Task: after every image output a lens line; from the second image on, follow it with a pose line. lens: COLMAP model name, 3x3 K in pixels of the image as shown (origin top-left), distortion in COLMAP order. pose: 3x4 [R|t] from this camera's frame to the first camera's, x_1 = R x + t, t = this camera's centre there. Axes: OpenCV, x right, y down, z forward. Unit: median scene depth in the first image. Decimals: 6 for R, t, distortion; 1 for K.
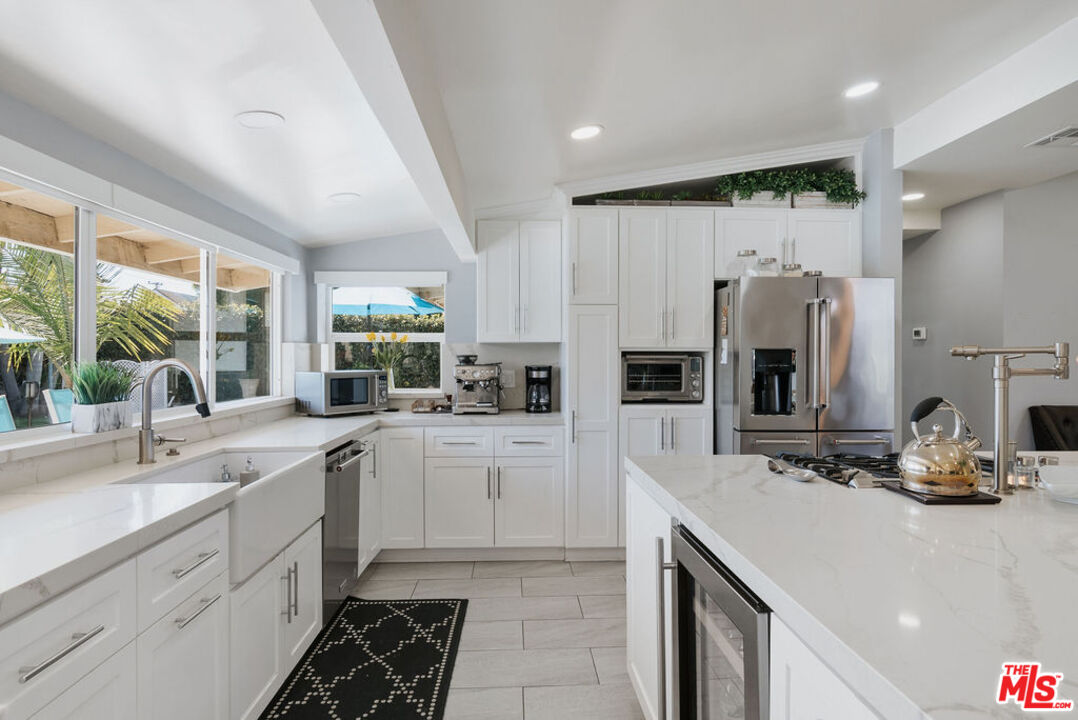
lens RADIAL K [[622.8, 0, 539.0], [0, 622.8, 360.0], [0, 0, 1]] dist [0.004981, 0.000494]
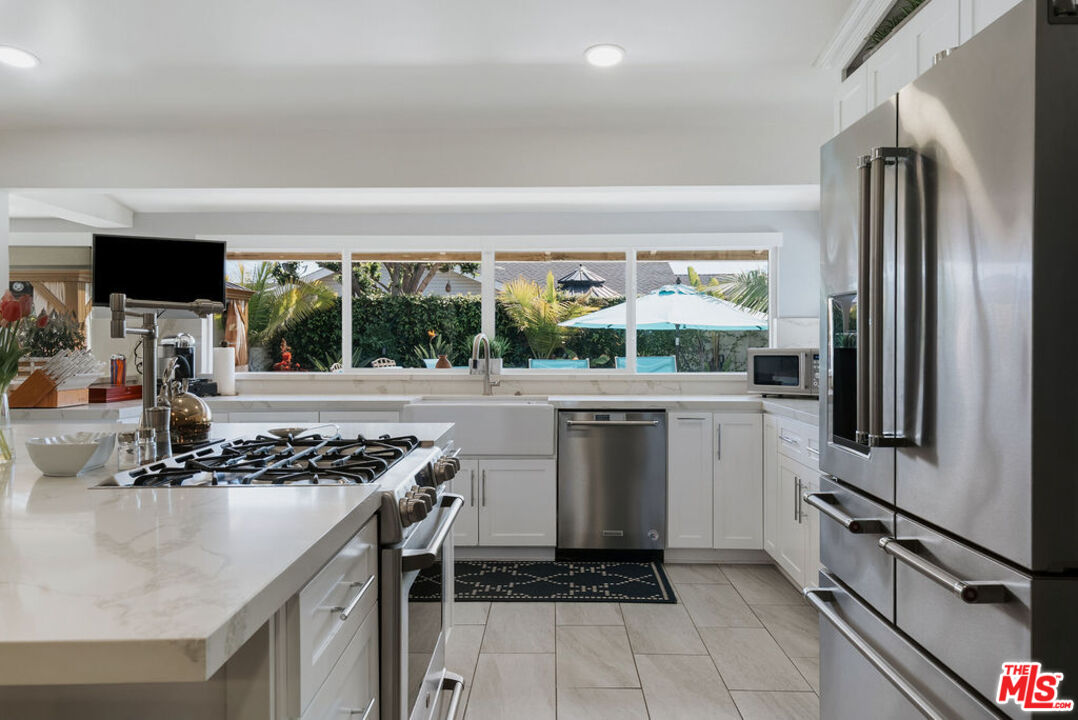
lens RADIAL K [[726.1, 0, 536.0], [0, 726.1, 342.4], [0, 0, 1]] dist [0.006774, 0.000248]
pose [[-0.054296, -0.003330, -0.998519, 0.846456], [-0.005228, 0.999982, -0.003051, 0.016538], [0.998511, 0.005055, -0.054312, 0.777120]]
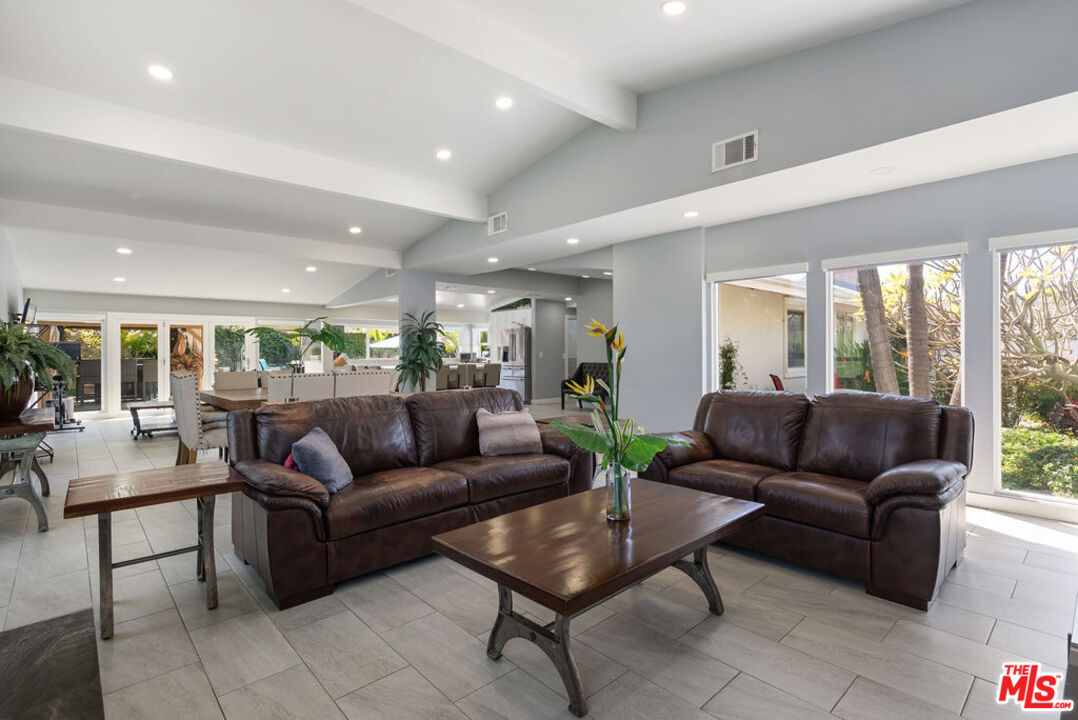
lens RADIAL K [[509.5, 0, 541.8], [0, 509.5, 351.1], [0, 0, 1]] dist [0.000467, -0.000058]
pose [[0.757798, -0.009726, 0.652416, -1.463420], [0.009425, 0.999948, 0.003959, 0.008644], [-0.652421, 0.003149, 0.757850, -1.490953]]
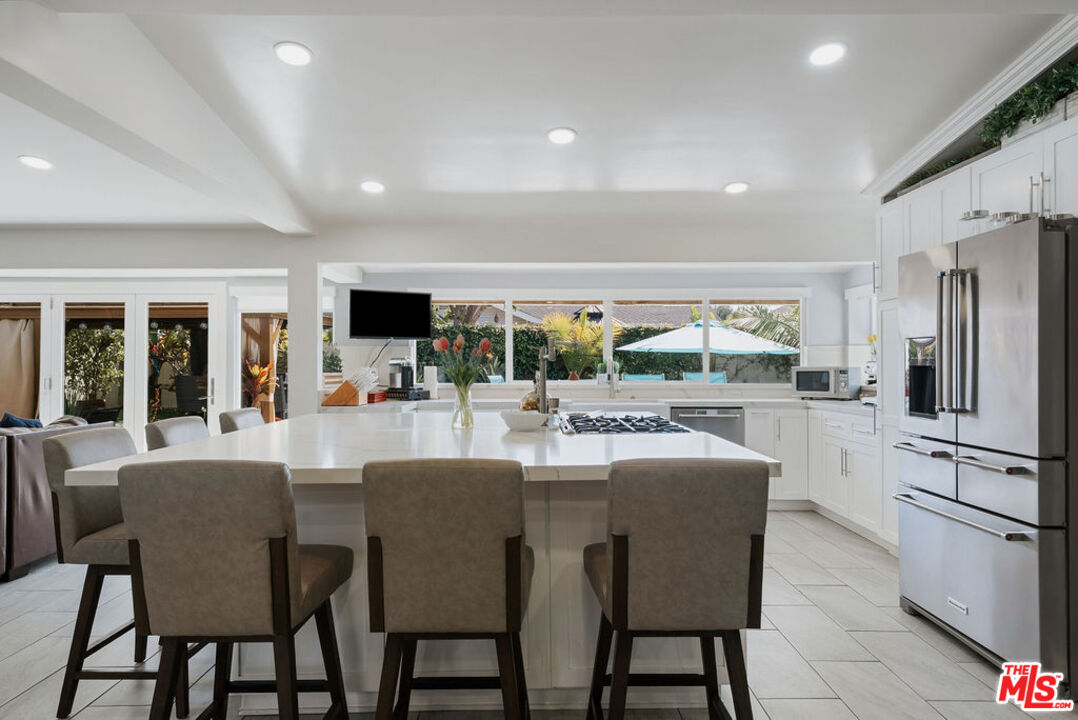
lens RADIAL K [[622.8, 0, 539.0], [0, 622.8, 360.0], [0, 0, 1]] dist [0.004981, 0.000494]
pose [[-0.029040, -0.006943, -0.999554, 1.164525], [-0.003797, 0.999969, -0.006836, 0.018384], [0.999571, 0.003597, -0.029066, 0.492124]]
